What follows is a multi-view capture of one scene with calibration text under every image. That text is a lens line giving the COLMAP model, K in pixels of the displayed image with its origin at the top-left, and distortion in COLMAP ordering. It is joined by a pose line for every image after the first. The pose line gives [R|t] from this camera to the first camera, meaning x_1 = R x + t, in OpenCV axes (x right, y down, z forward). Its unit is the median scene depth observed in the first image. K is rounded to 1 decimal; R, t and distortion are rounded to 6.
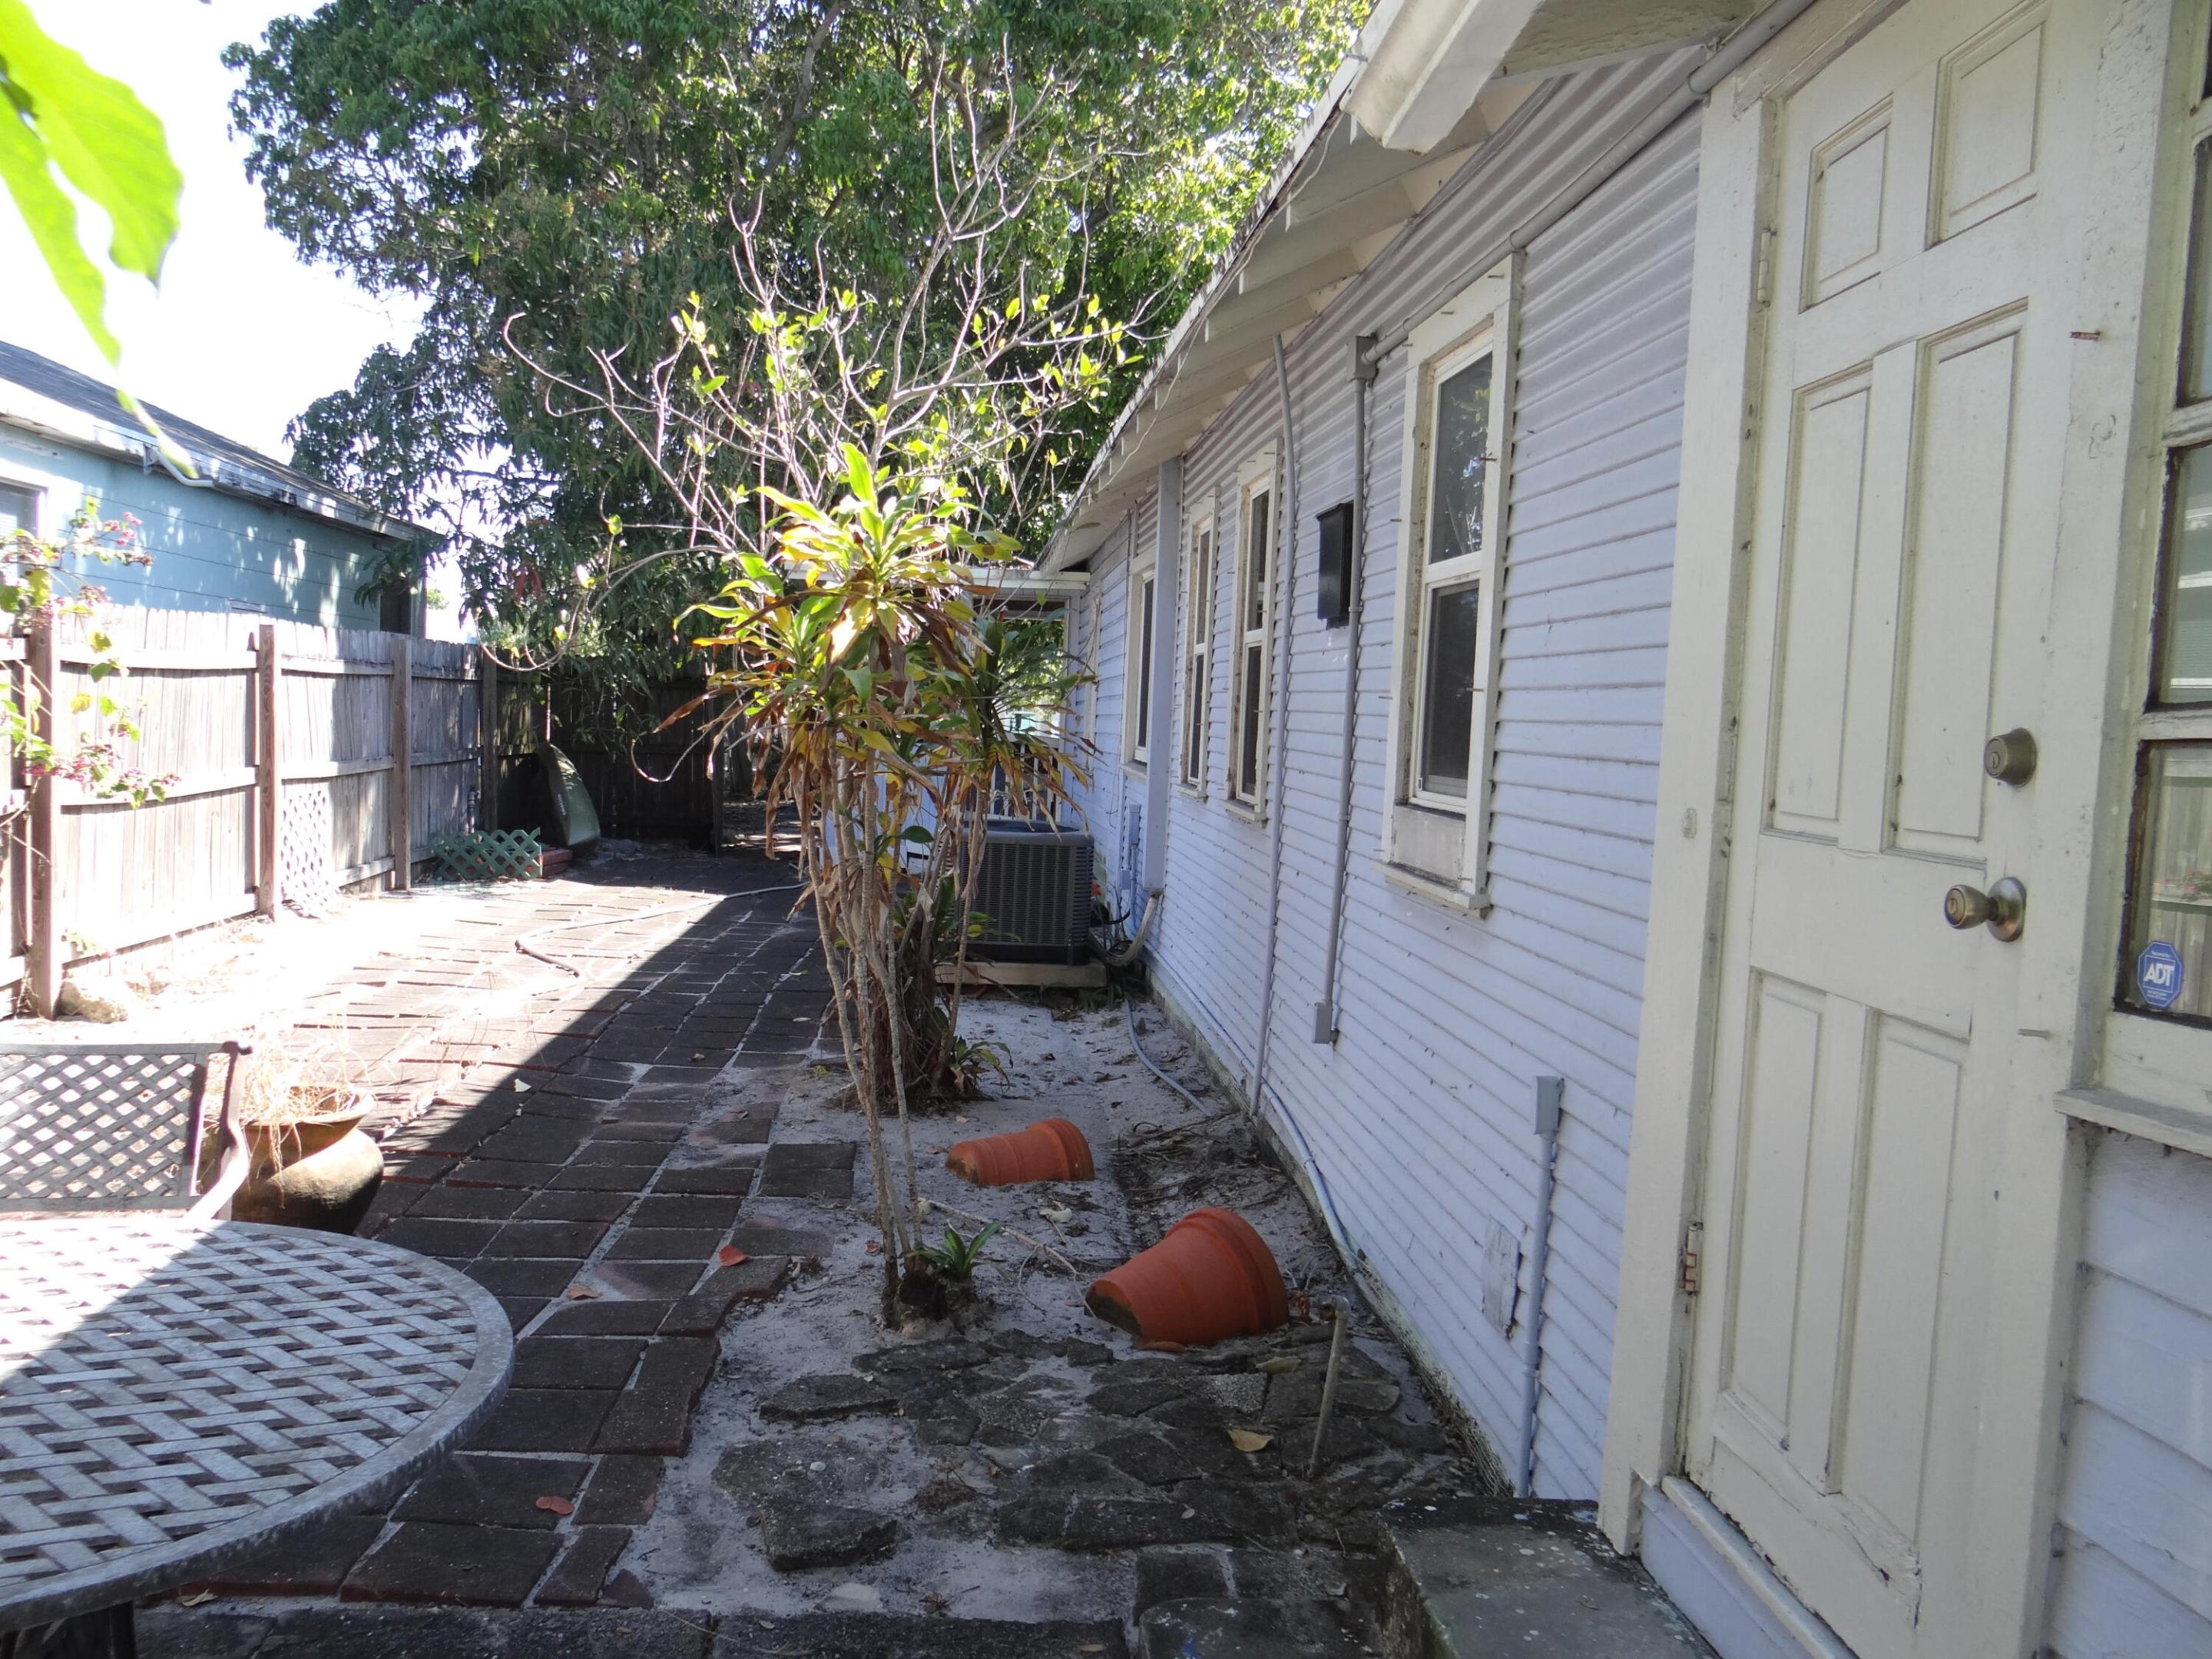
lens RADIAL K [[1758.1, 0, 1112.0], [0, 1758.1, 830.0], [0, 0, 1]] dist [-0.005939, -0.002368]
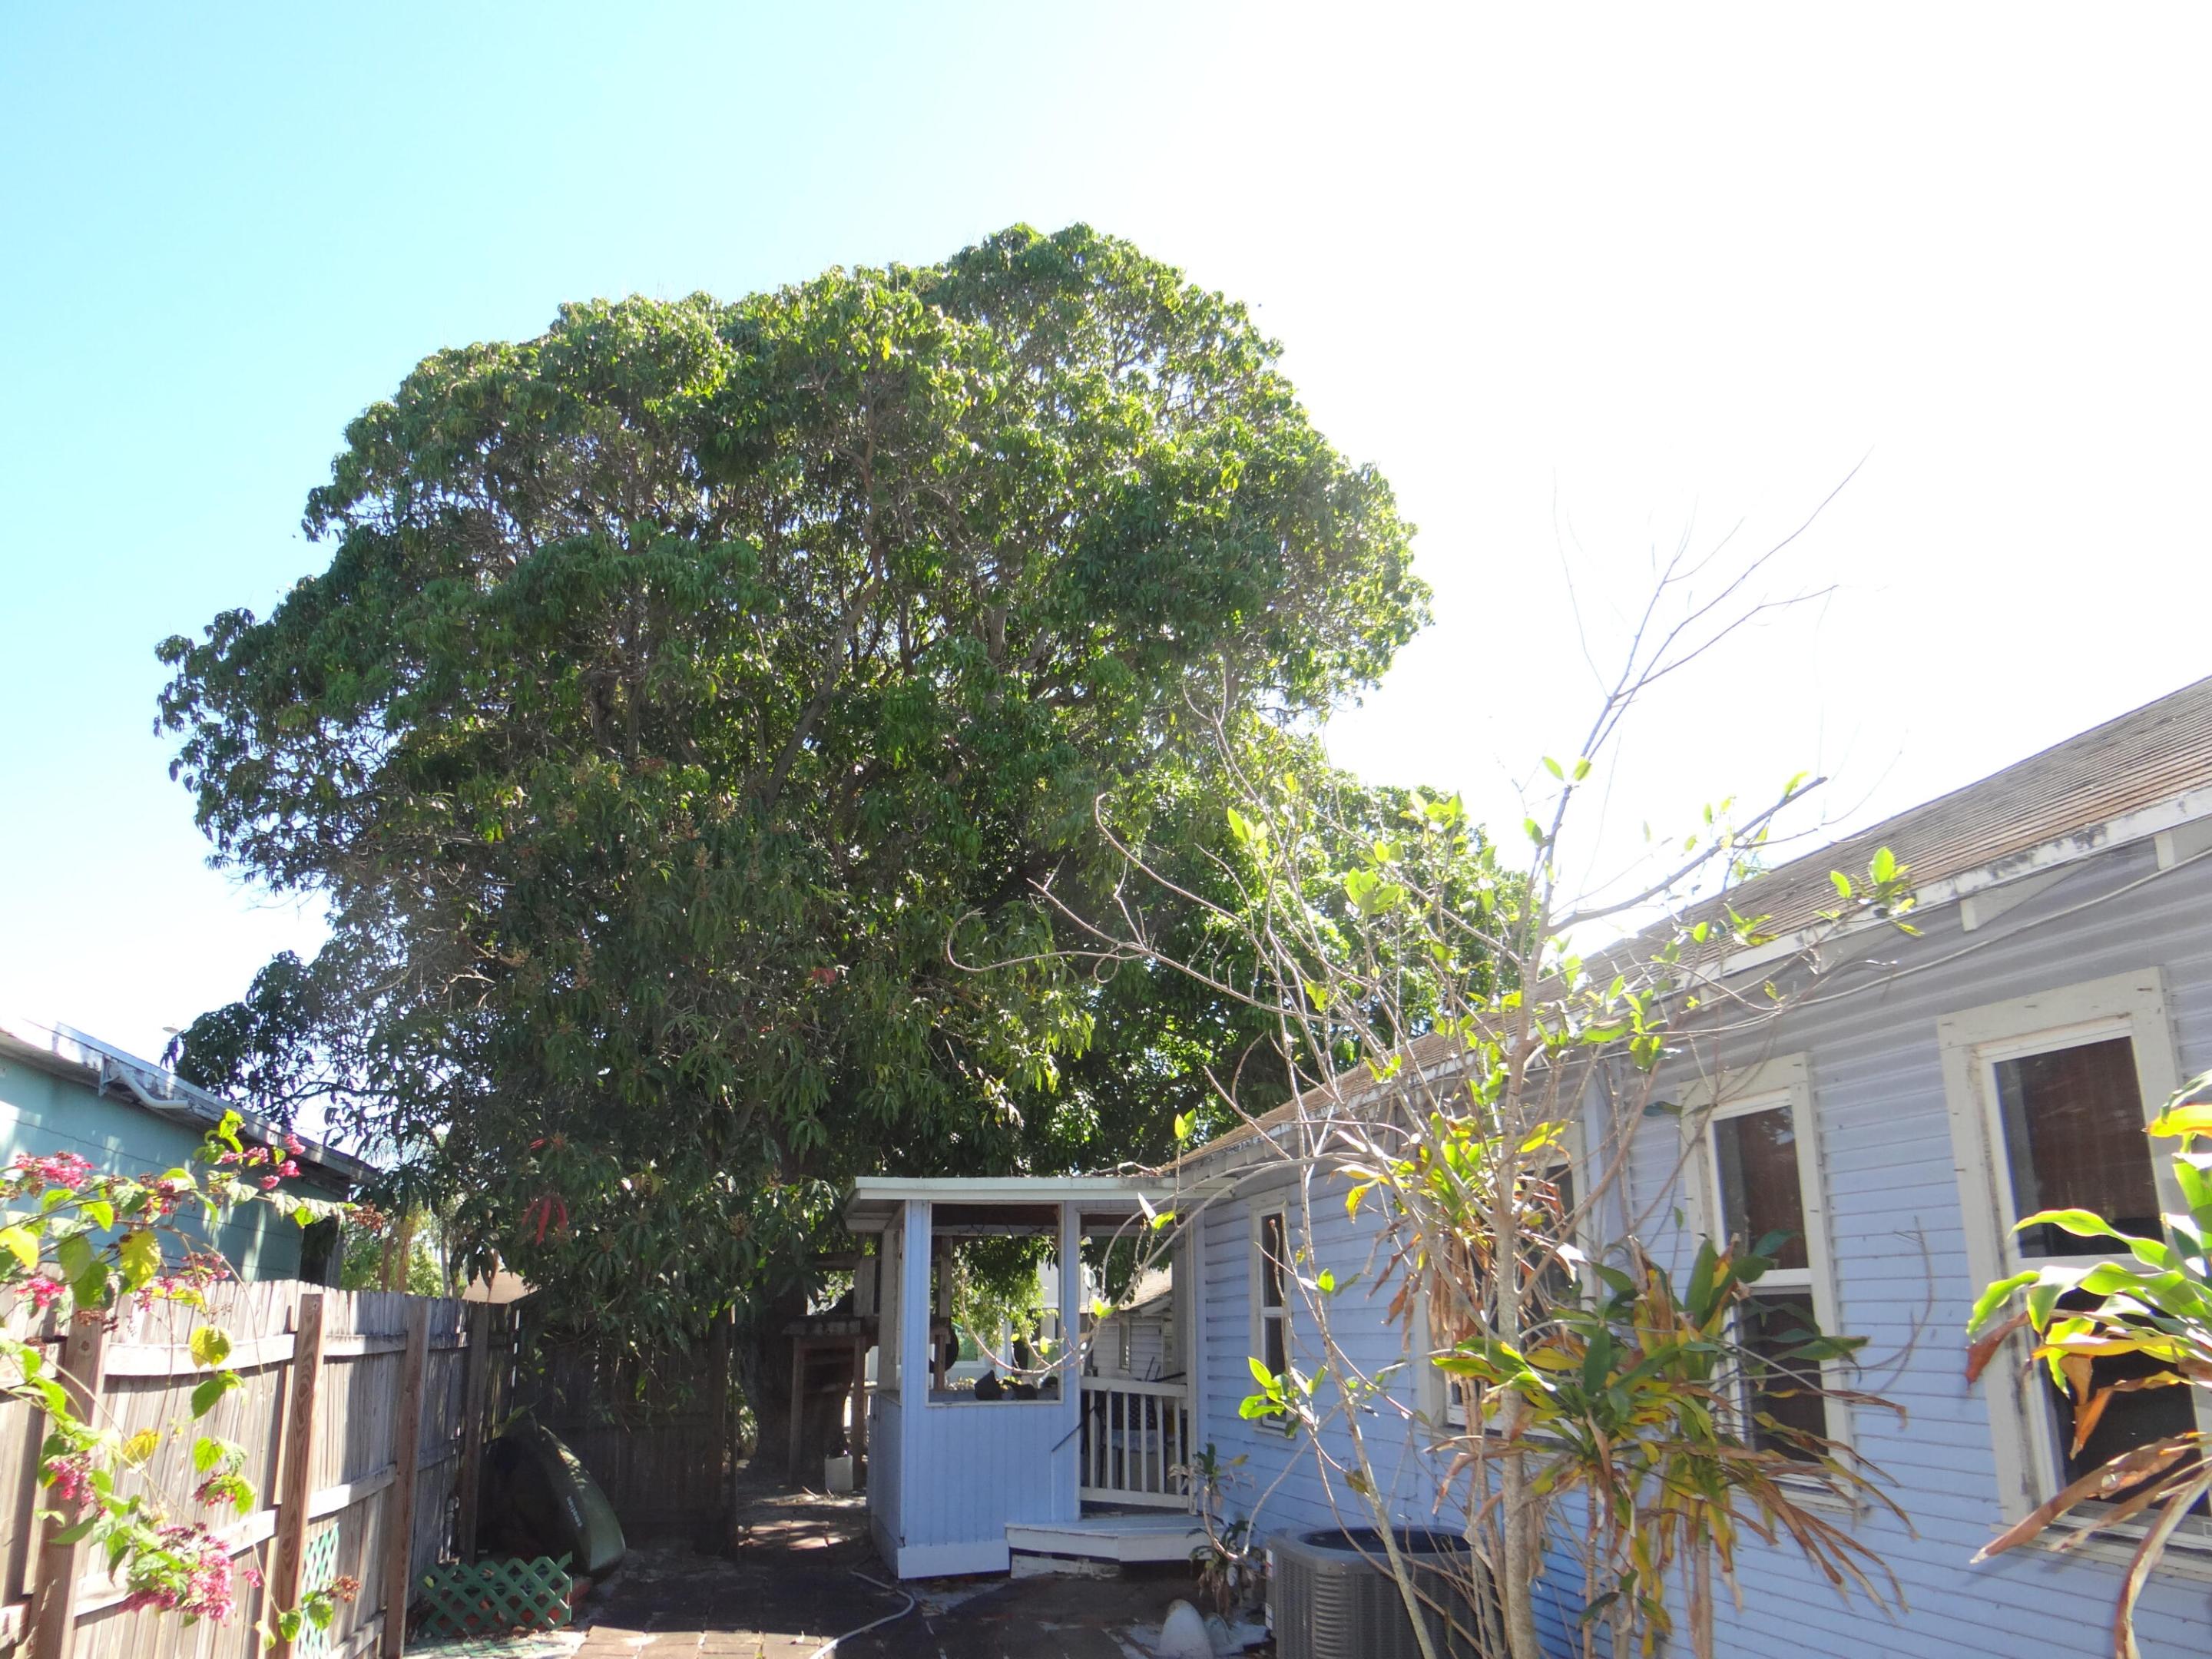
lens RADIAL K [[1758.1, 0, 1098.9], [0, 1758.1, 827.6], [0, 0, 1]] dist [-0.005939, -0.002368]
pose [[0.993666, -0.017168, 0.111050, -0.147564], [0.053406, 0.941663, -0.332292, -0.025523], [-0.098867, 0.336118, 0.936616, 0.146338]]
